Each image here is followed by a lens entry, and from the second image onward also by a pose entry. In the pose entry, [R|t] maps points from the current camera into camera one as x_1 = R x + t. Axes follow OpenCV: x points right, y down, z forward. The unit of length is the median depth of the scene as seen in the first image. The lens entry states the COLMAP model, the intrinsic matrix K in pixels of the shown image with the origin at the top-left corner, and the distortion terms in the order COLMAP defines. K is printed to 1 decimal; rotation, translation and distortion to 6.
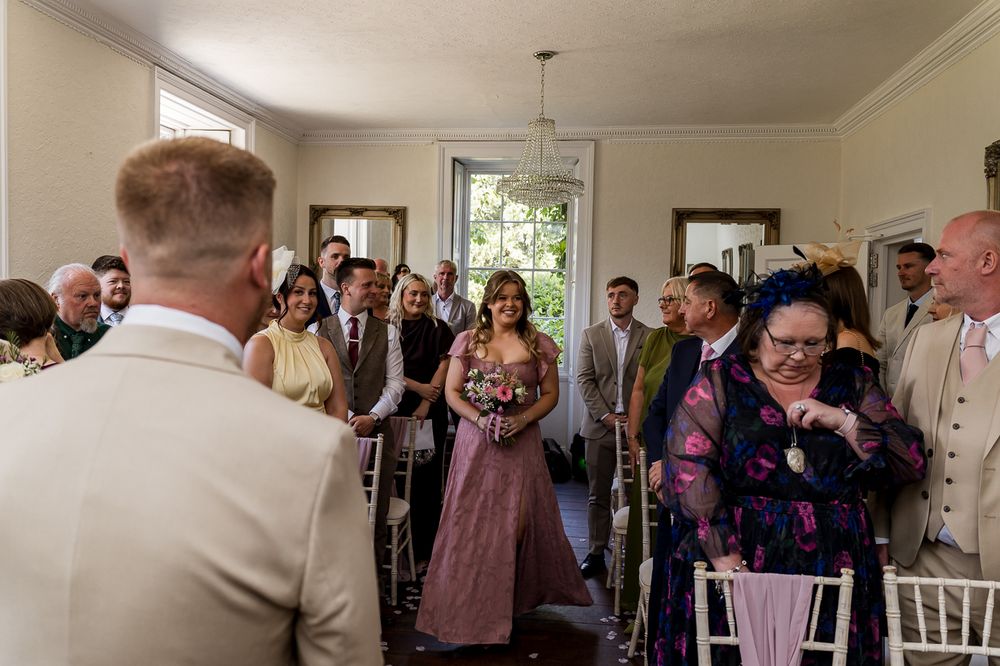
lens RADIAL K [[797.0, 0, 498.3], [0, 797.0, 342.7], [0, 0, 1]] dist [0.003985, -0.045994]
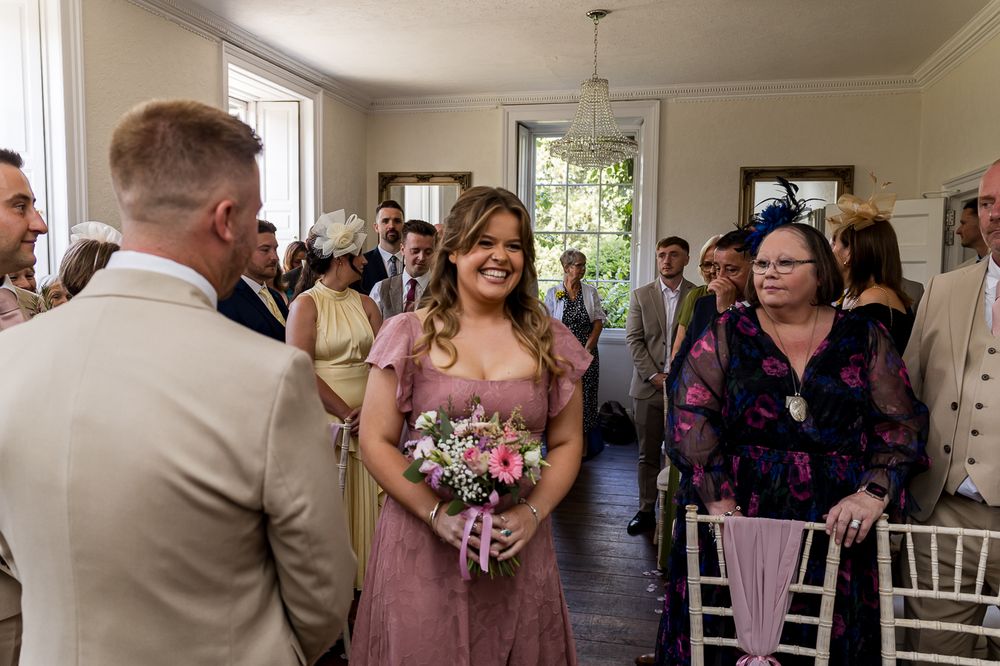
lens RADIAL K [[797.0, 0, 498.3], [0, 797.0, 342.7], [0, 0, 1]] dist [0.003985, -0.045994]
pose [[0.994182, 0.000499, -0.107712, 0.048523], [0.003949, 0.999148, 0.041083, 0.008632], [0.107640, -0.041269, 0.993333, -0.020483]]
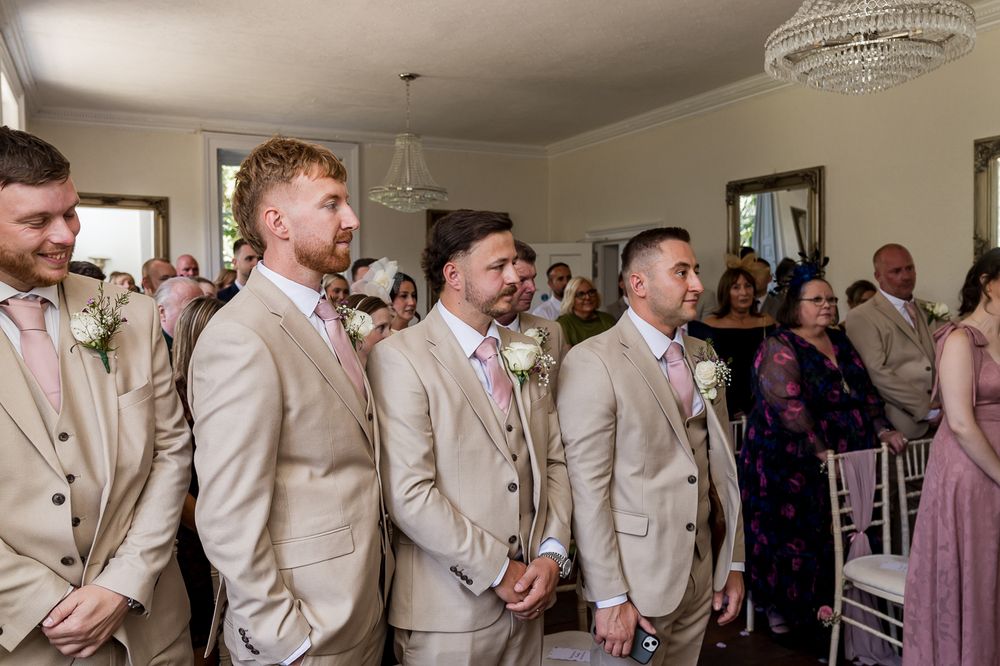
lens RADIAL K [[795.3, 0, 508.3], [0, 795.3, 348.2], [0, 0, 1]] dist [-0.000885, -0.050876]
pose [[0.829221, -0.062903, 0.555369, -0.552857], [0.046416, 0.997965, 0.043730, -0.025070], [-0.556990, -0.010484, 0.830453, -0.017836]]
